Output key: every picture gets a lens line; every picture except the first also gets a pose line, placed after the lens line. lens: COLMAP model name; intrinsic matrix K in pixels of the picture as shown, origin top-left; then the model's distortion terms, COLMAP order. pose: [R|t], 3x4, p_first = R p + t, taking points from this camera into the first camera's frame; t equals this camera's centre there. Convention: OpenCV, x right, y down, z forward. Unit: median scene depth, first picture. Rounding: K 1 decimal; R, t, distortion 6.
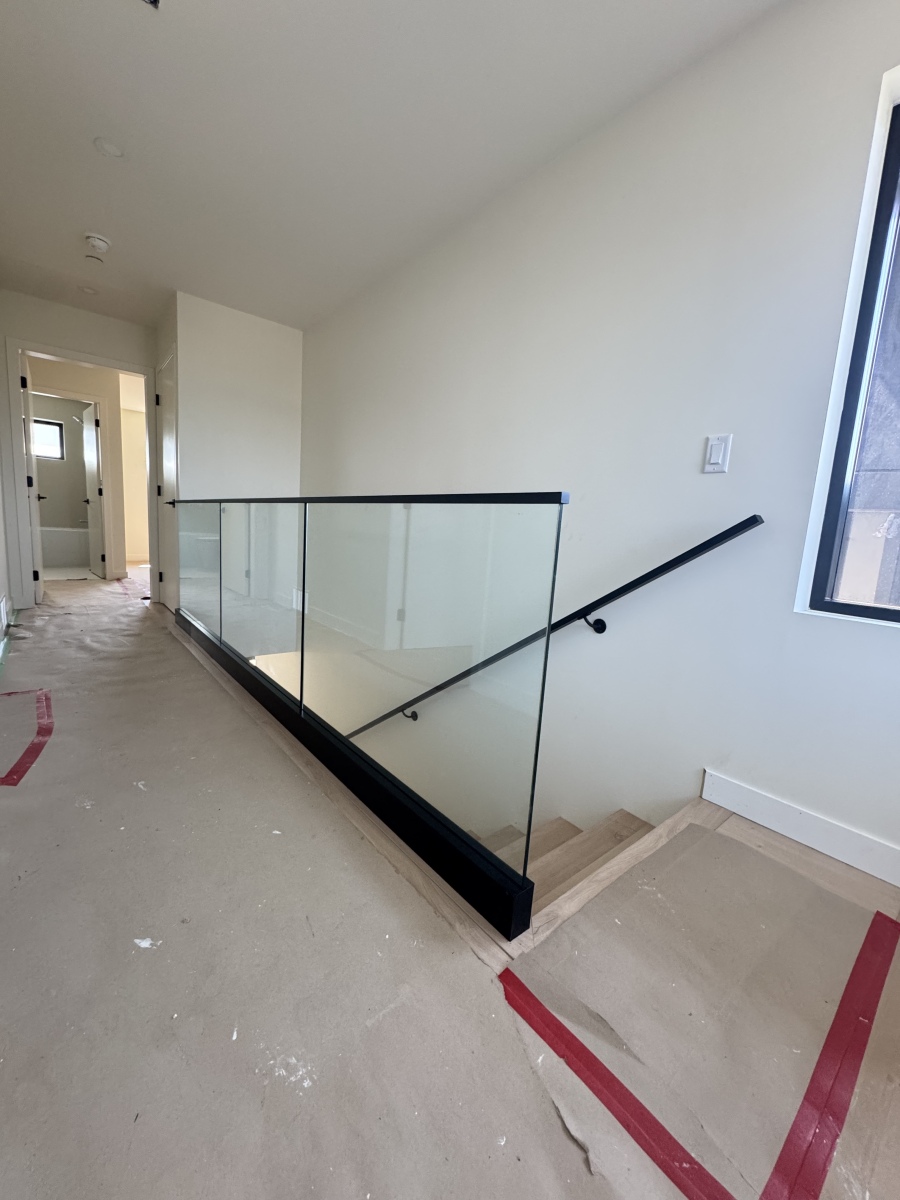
lens RADIAL K [[481.2, 0, 448.5], [0, 481.2, 596.6], [0, 0, 1]] dist [-0.001672, -0.000143]
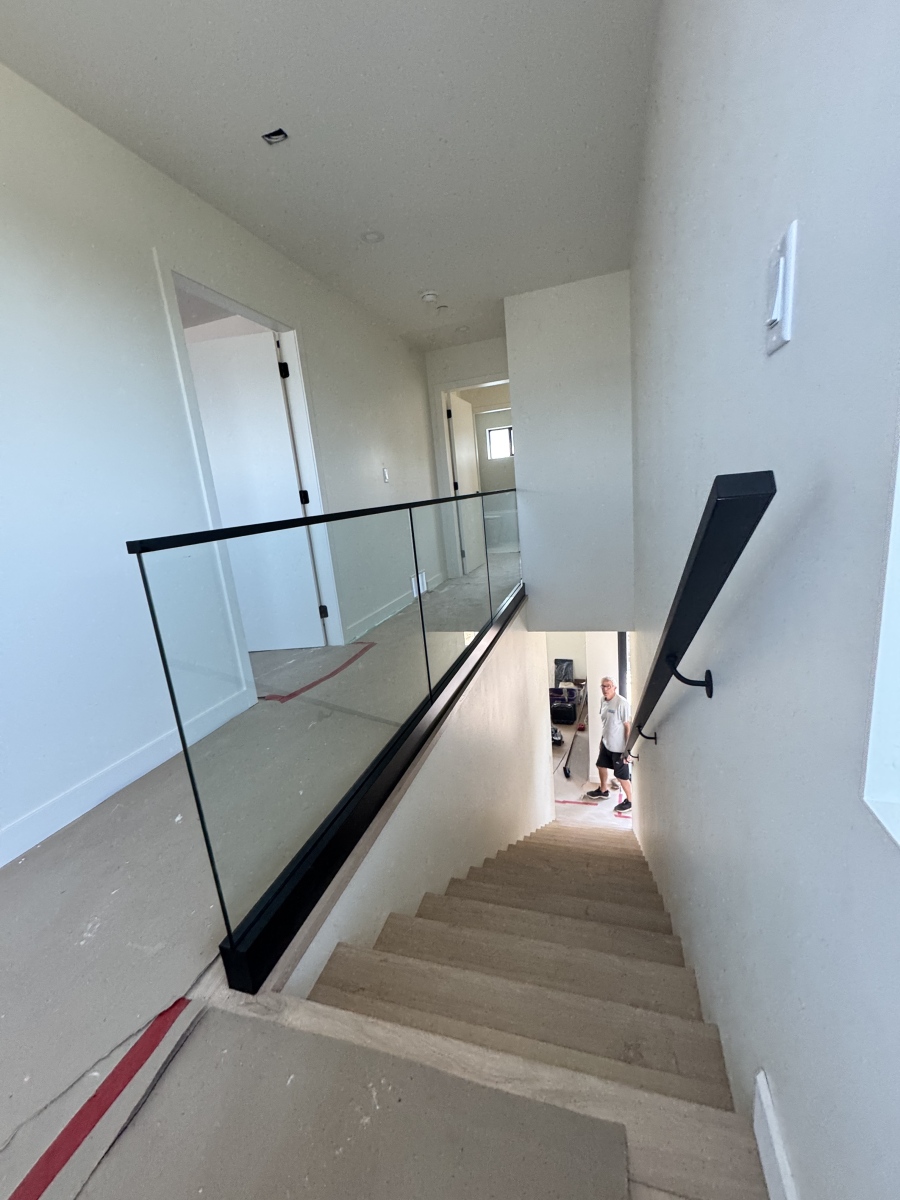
lens RADIAL K [[481.2, 0, 449.9], [0, 481.2, 603.3], [0, 0, 1]] dist [-0.001672, -0.000143]
pose [[0.535970, 0.075407, -0.840863, 0.850357], [0.008437, 0.995475, 0.094650, -0.121303], [0.844195, -0.057824, 0.532909, 0.670011]]
